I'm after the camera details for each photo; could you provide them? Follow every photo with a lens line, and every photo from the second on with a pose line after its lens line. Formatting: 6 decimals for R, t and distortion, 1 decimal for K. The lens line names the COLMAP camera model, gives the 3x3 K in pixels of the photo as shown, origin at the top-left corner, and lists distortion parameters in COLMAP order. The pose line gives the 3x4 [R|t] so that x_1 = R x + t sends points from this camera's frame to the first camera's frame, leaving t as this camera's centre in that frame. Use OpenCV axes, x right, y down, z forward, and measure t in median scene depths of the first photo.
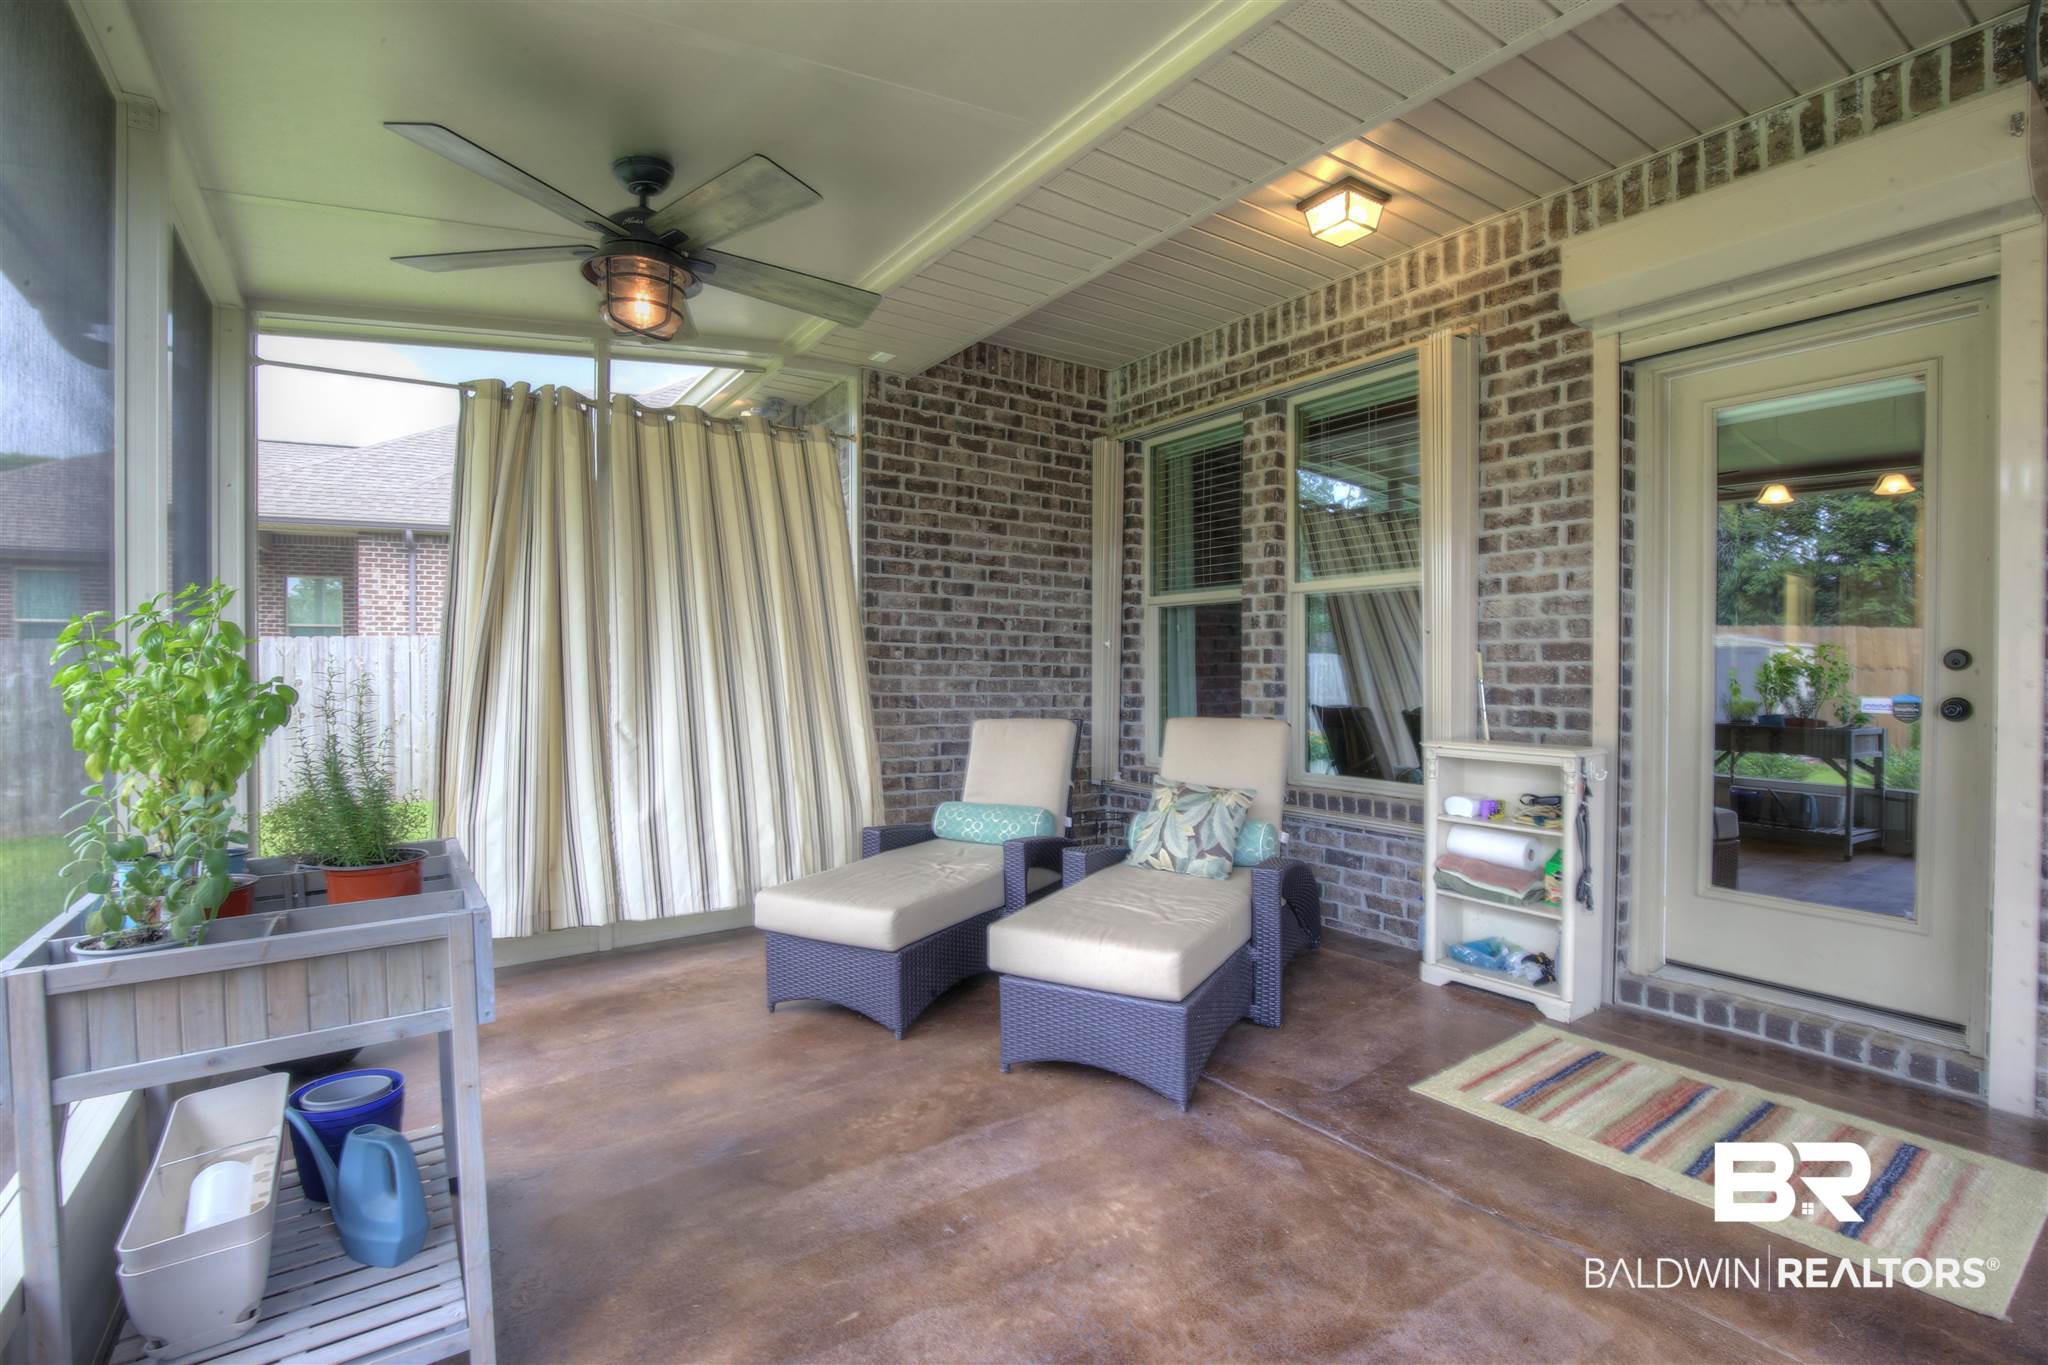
lens RADIAL K [[941.3, 0, 1035.6], [0, 941.3, 679.6], [0, 0, 1]] dist [-0.028005, 0.003536]
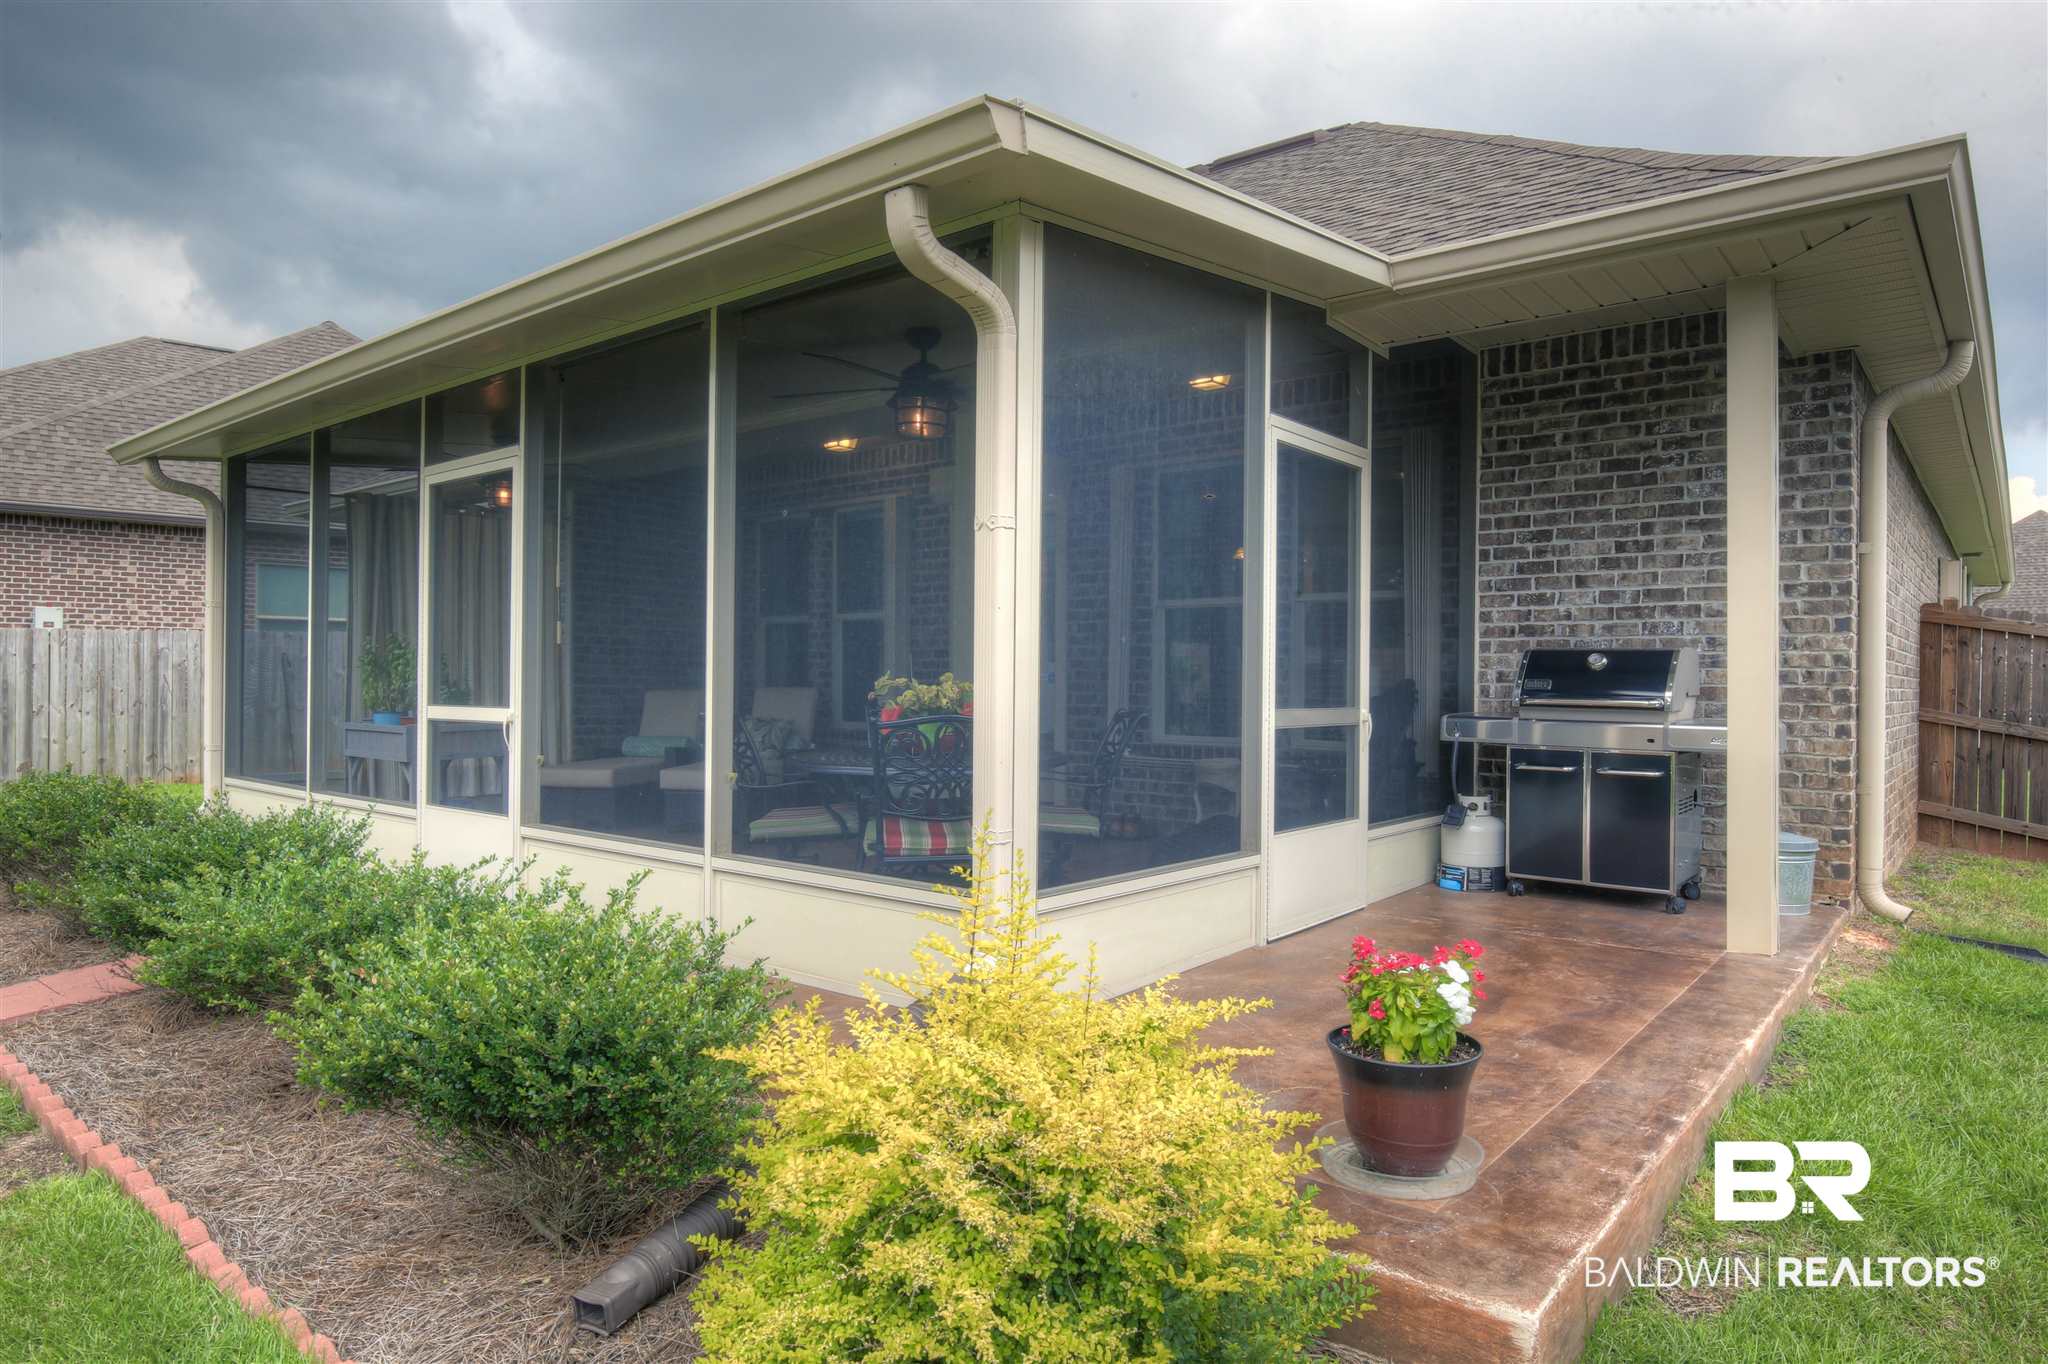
lens RADIAL K [[1194.2, 0, 1024.4], [0, 1194.2, 680.8], [0, 0, 1]] dist [-0.002870, -0.002539]
pose [[0.963870, 0.008070, 0.266250, 0.020065], [-0.004864, 0.999908, -0.012701, 0.050960], [-0.266328, 0.010947, 0.963820, -1.288847]]
